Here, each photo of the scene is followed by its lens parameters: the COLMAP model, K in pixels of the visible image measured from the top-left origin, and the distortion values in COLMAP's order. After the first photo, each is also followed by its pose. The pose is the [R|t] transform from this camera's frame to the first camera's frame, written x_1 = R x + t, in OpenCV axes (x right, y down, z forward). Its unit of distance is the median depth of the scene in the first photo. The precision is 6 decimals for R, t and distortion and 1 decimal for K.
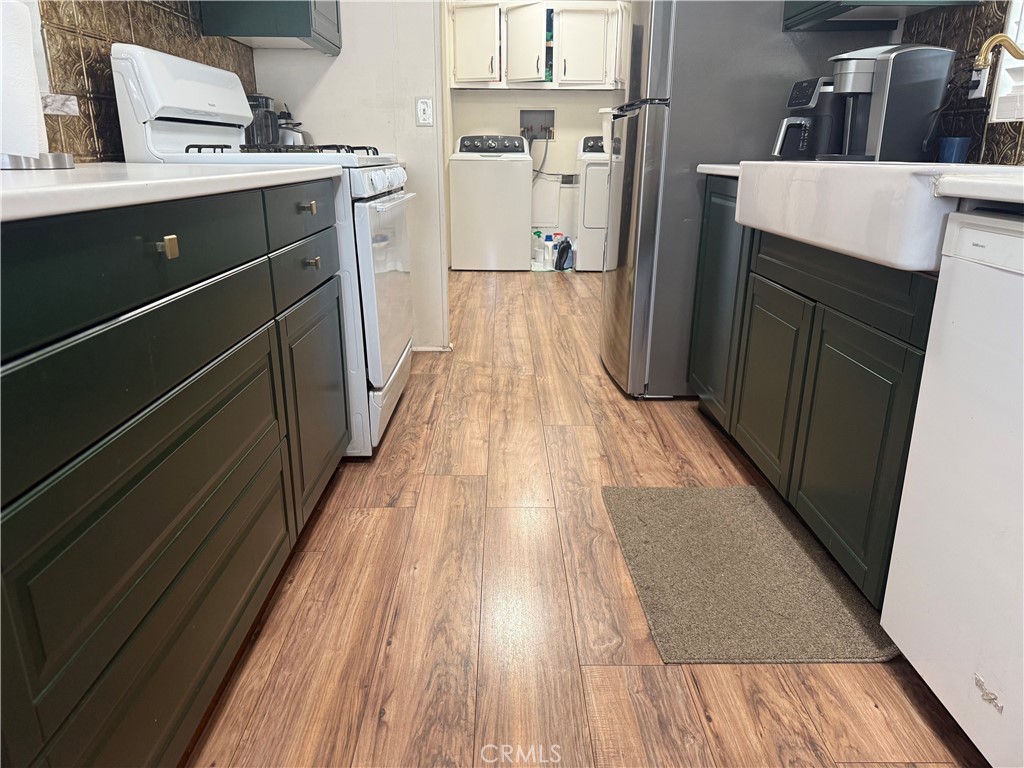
lens RADIAL K [[725.6, 0, 512.0], [0, 725.6, 384.0], [0, 0, 1]] dist [0.083362, -0.096357]
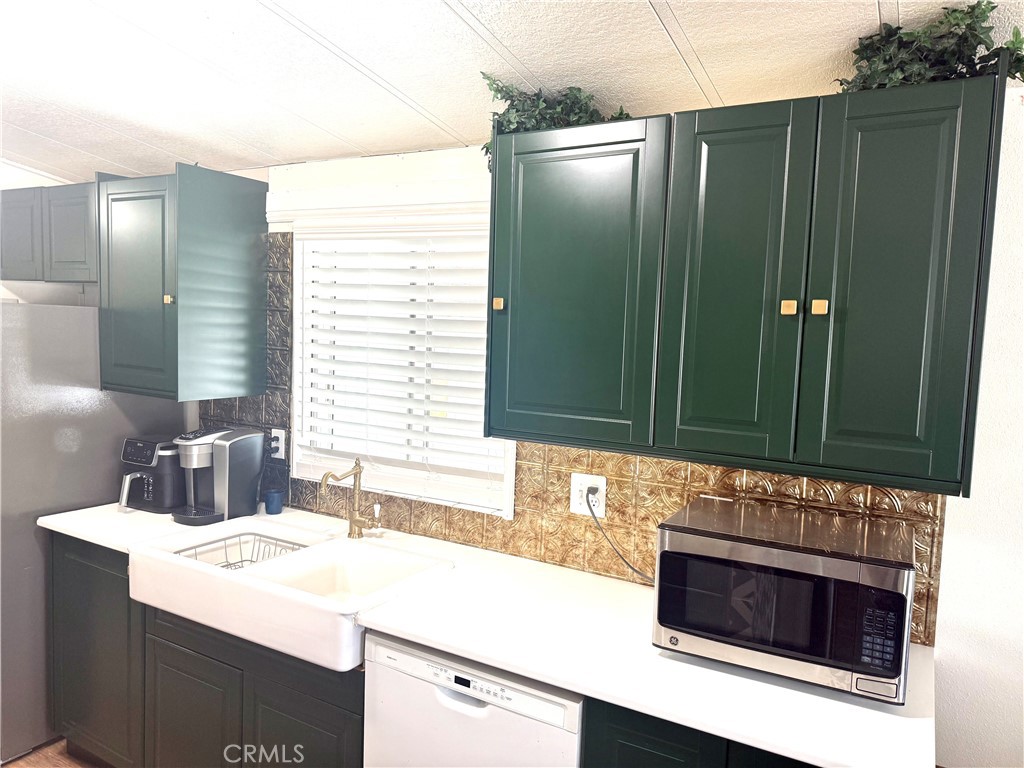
lens RADIAL K [[725.6, 0, 512.0], [0, 725.6, 384.0], [0, 0, 1]] dist [0.083362, -0.096357]
pose [[0.519786, -0.052722, 0.852668, -0.231556], [0.226350, 0.970922, -0.077949, -0.219033], [-0.823765, 0.233518, 0.516605, -0.094233]]
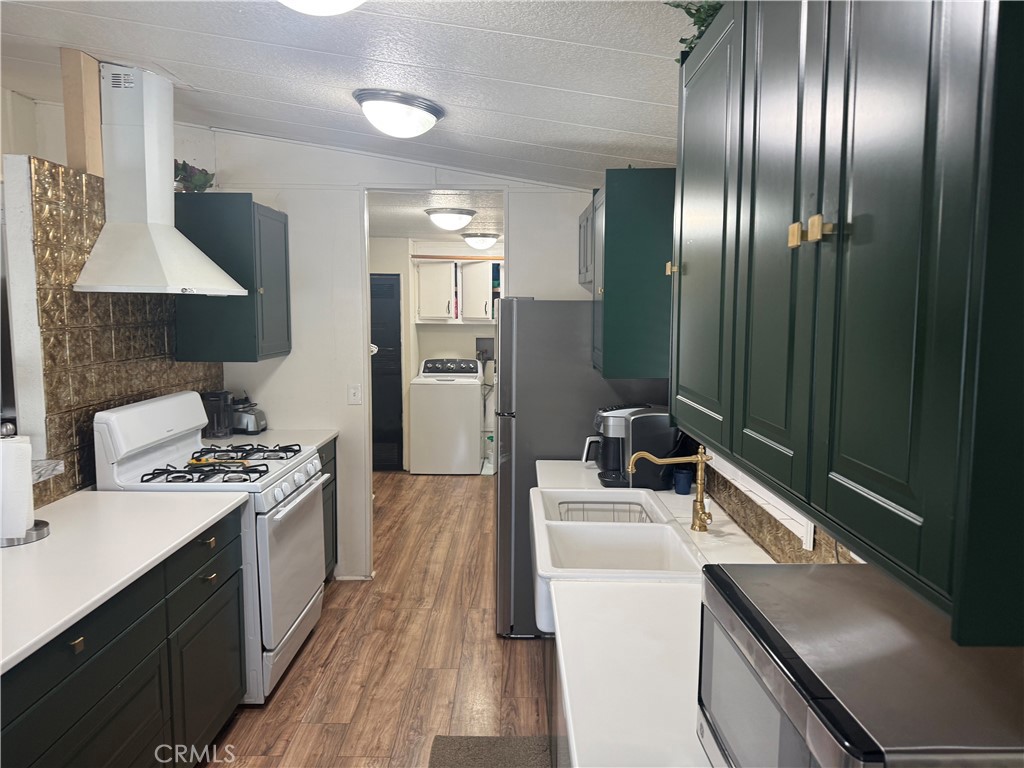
lens RADIAL K [[710.8, 0, 512.0], [0, 710.8, 384.0], [0, 0, 1]] dist [0.158234, -0.259103]
pose [[0.999926, 0.004169, -0.011468, 0.194811], [-0.006446, 0.978476, -0.206260, -0.145144], [0.010361, 0.206319, 0.978430, -0.269318]]
